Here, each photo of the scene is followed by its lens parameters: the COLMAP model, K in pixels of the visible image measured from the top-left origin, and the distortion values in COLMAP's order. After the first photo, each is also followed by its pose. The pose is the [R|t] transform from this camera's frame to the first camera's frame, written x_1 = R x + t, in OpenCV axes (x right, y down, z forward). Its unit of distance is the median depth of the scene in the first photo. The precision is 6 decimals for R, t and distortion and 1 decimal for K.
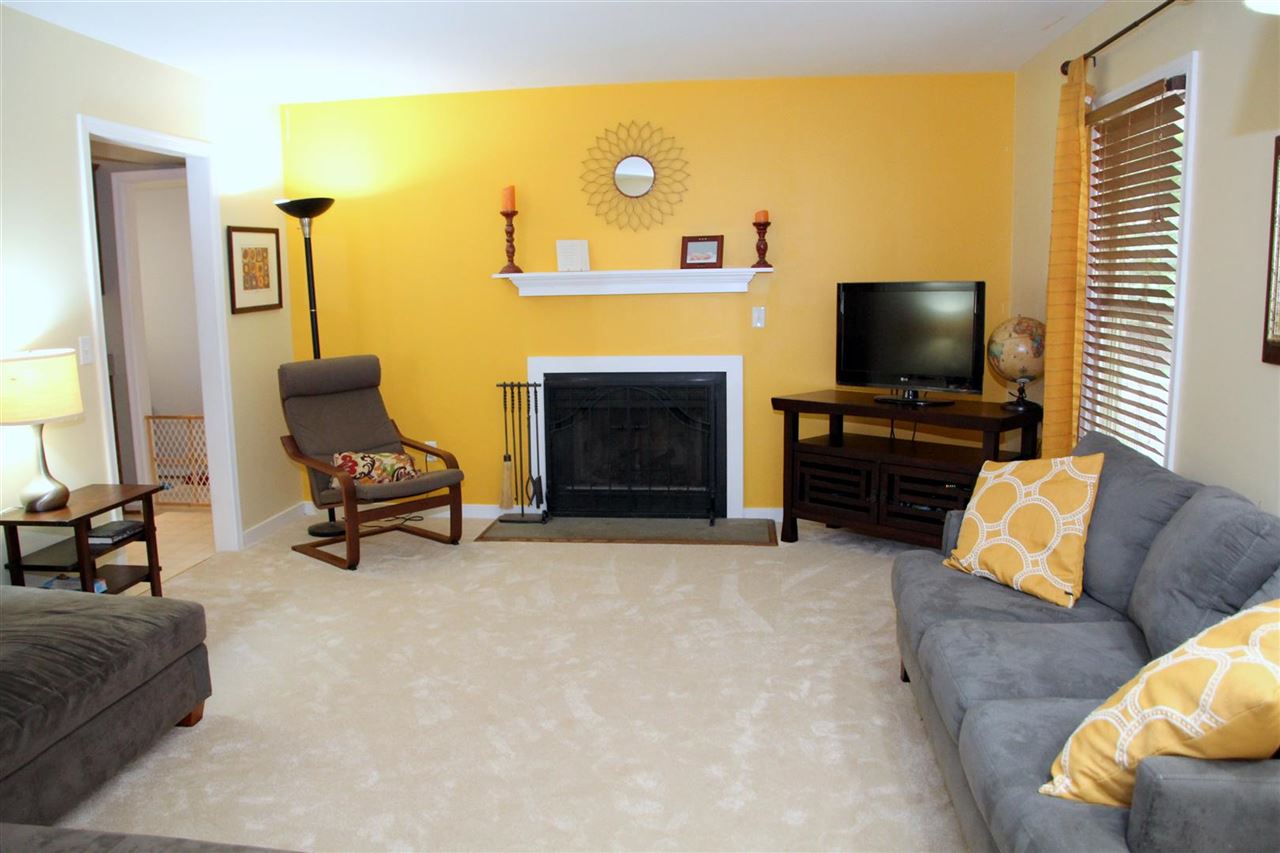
lens RADIAL K [[866.1, 0, 637.9], [0, 866.1, 442.9], [0, 0, 1]] dist [-0.142704, 0.059949]
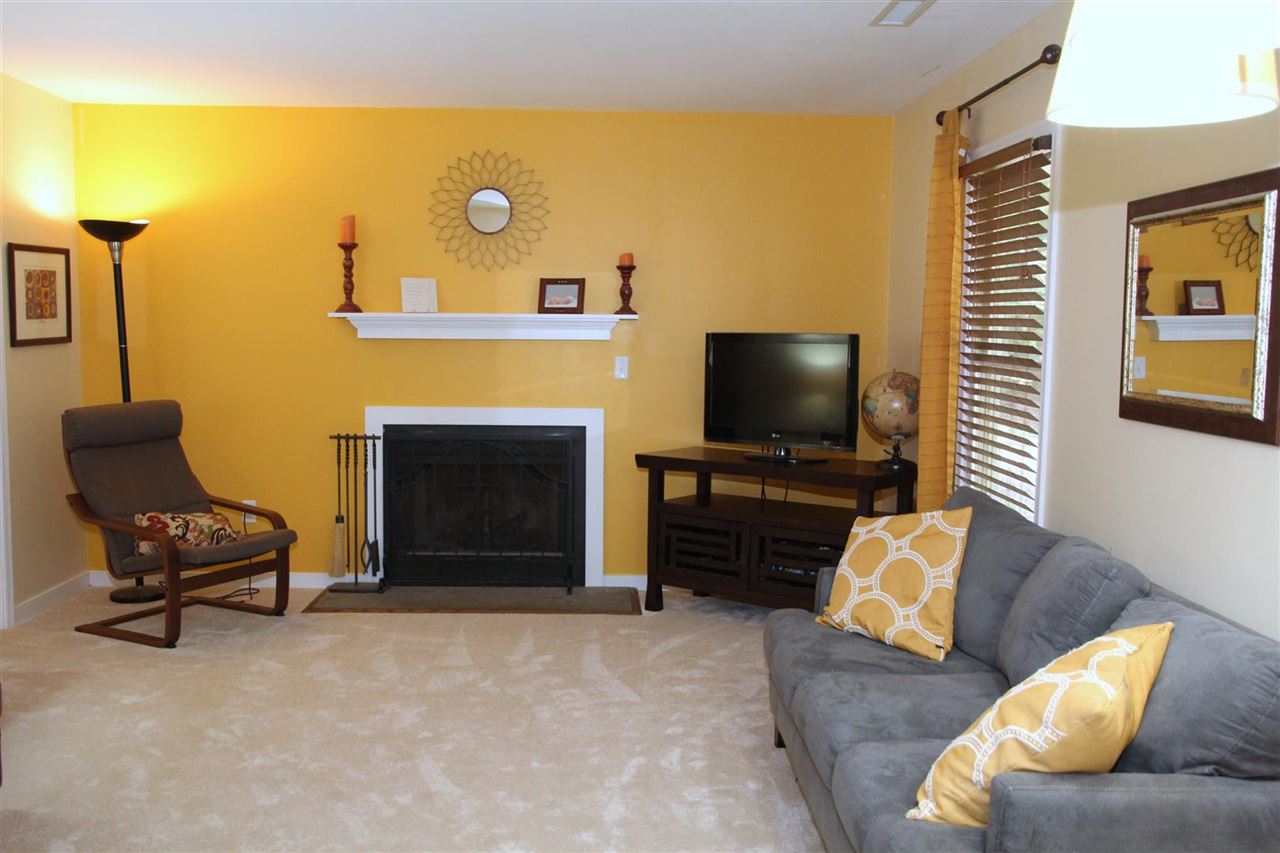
lens RADIAL K [[1031.0, 0, 621.5], [0, 1031.0, 457.4], [0, 0, 1]] dist [-0.125418, 0.096418]
pose [[0.988444, 0.011971, 0.151112, -0.034027], [-0.003311, 0.998344, -0.057432, 0.018484], [-0.151549, 0.056268, 0.986847, -0.113712]]
